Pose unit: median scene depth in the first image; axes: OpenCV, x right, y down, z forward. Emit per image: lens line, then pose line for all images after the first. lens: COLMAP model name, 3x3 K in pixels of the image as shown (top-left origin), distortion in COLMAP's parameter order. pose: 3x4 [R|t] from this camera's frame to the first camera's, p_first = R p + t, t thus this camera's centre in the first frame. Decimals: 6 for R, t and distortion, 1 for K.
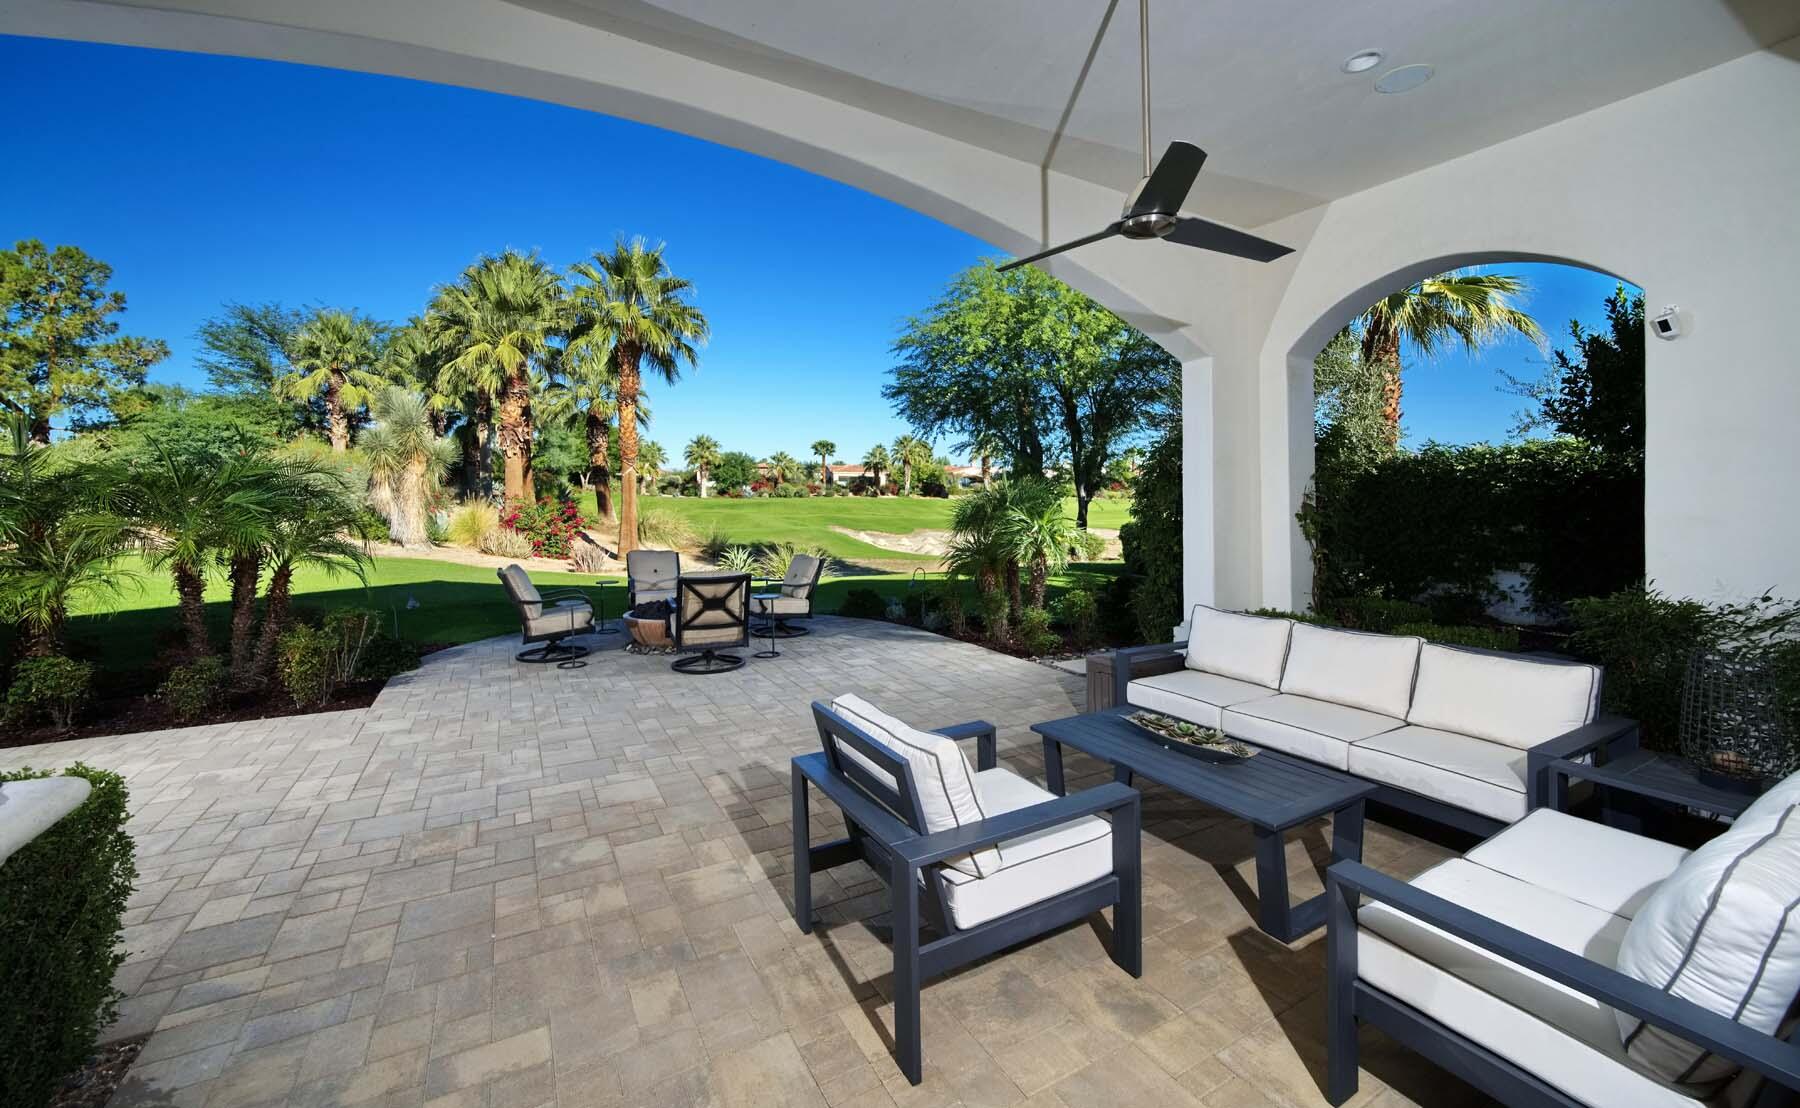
lens RADIAL K [[691.3, 0, 893.9], [0, 691.3, 521.0], [0, 0, 1]] dist [-0.001958, -0.000290]
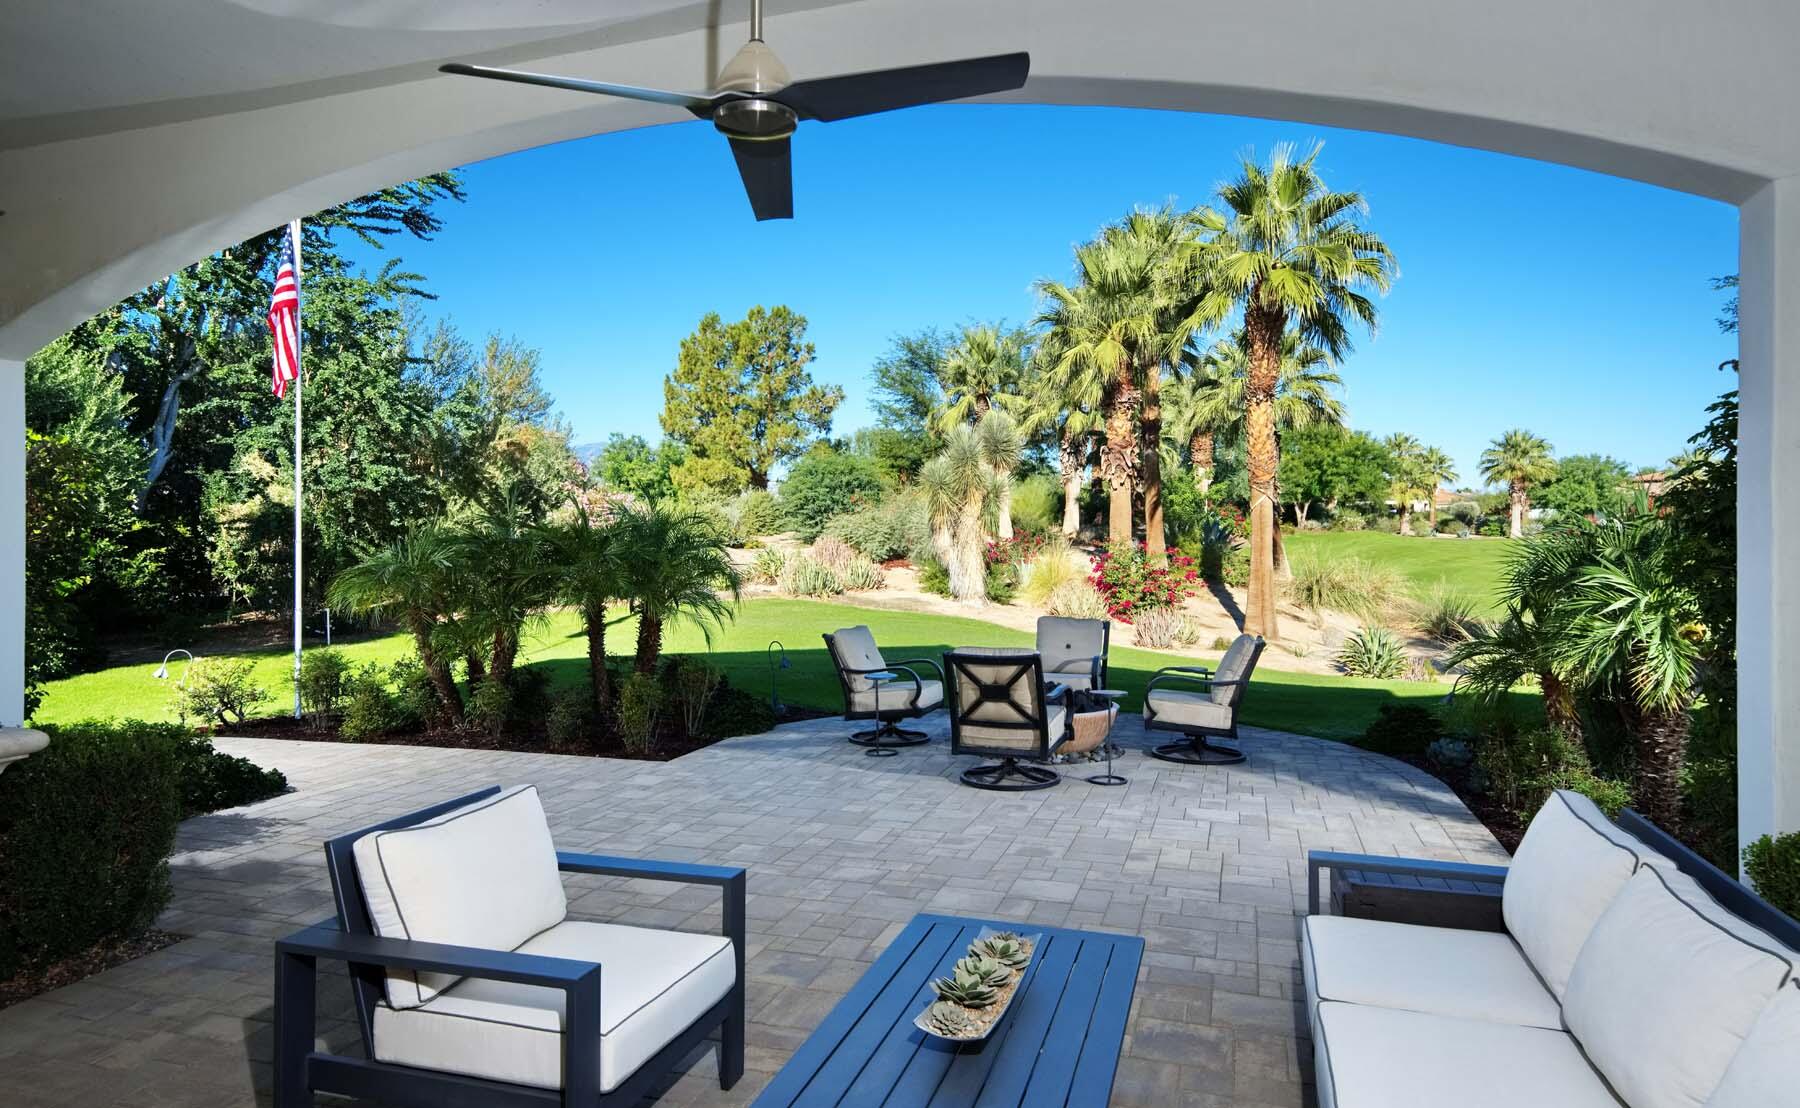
lens RADIAL K [[1060.1, 0, 900.0], [0, 1060.1, 554.0], [0, 0, 1]] dist [0.032196, 0.000346]
pose [[0.680835, -0.000157, -0.732437, 0.173787], [-0.014732, 0.999795, -0.013908, -0.002784], [0.732289, 0.020259, 0.680693, 0.063013]]
